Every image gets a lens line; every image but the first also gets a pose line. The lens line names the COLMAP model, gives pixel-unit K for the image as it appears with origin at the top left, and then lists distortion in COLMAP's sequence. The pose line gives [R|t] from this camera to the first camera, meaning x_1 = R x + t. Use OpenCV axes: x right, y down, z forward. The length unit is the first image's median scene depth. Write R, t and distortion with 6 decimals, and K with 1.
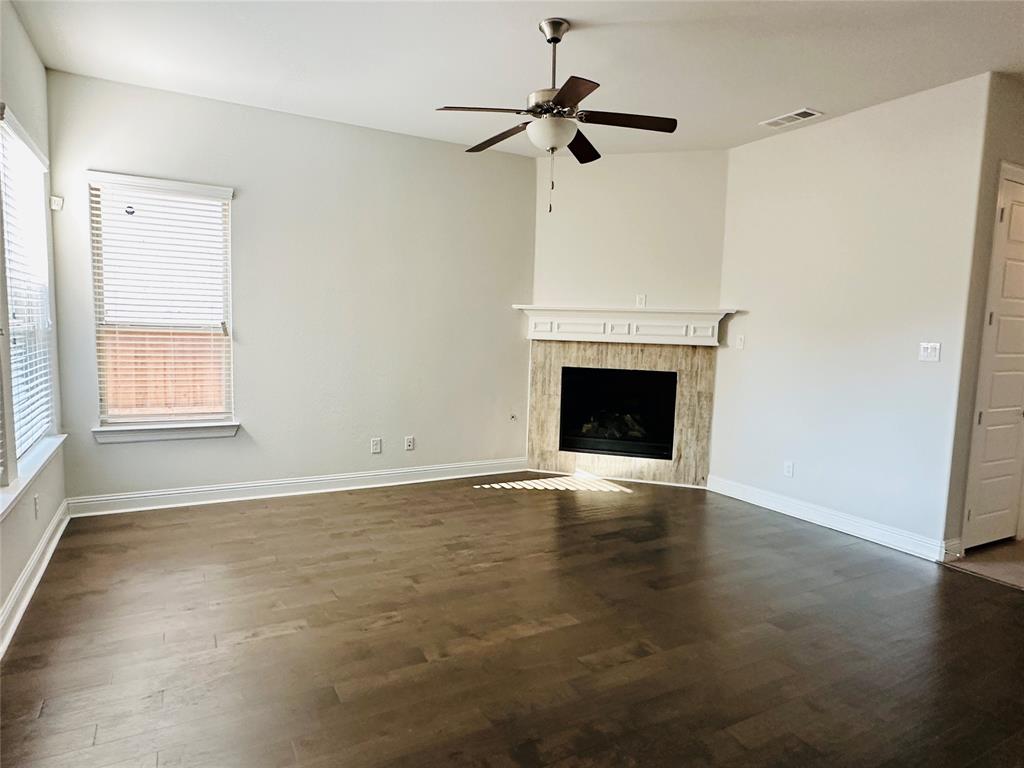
lens RADIAL K [[610.8, 0, 509.9], [0, 610.8, 390.3], [0, 0, 1]] dist [-0.005393, 0.001644]
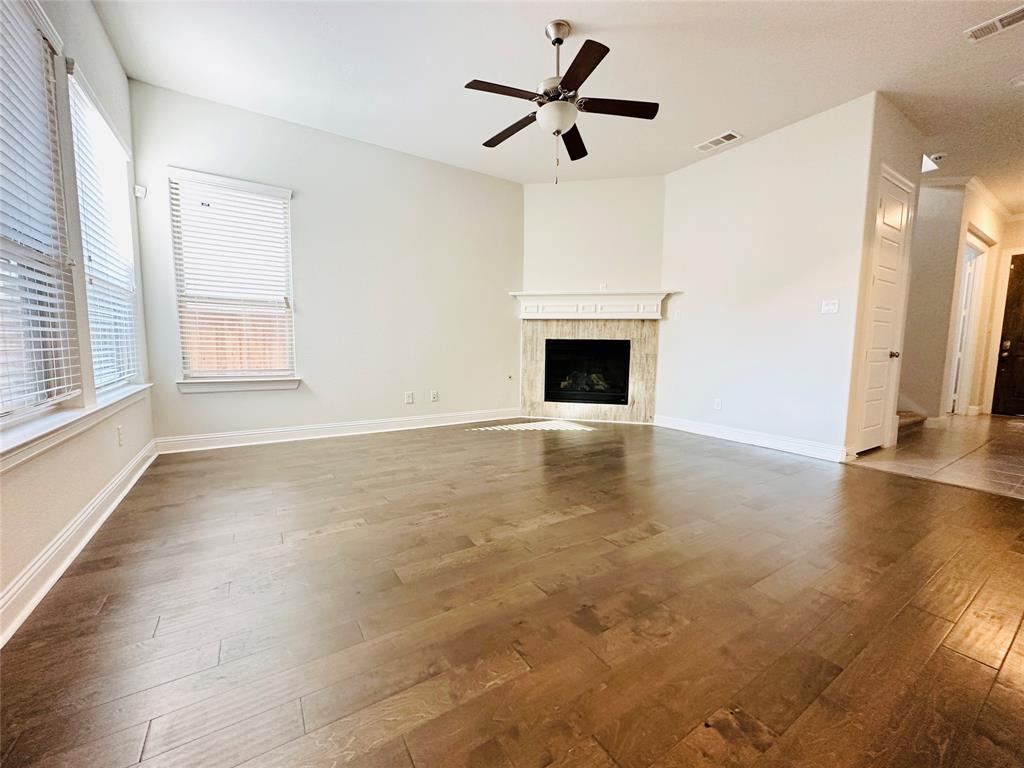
lens RADIAL K [[408.9, 0, 516.1], [0, 408.9, 384.0], [0, 0, 1]] dist [-0.003170, -0.000406]
pose [[0.997442, -0.022456, 0.067854, -0.070086], [0.022596, 0.999744, -0.001301, 0.097761], [-0.067808, 0.002831, 0.997694, 0.157361]]
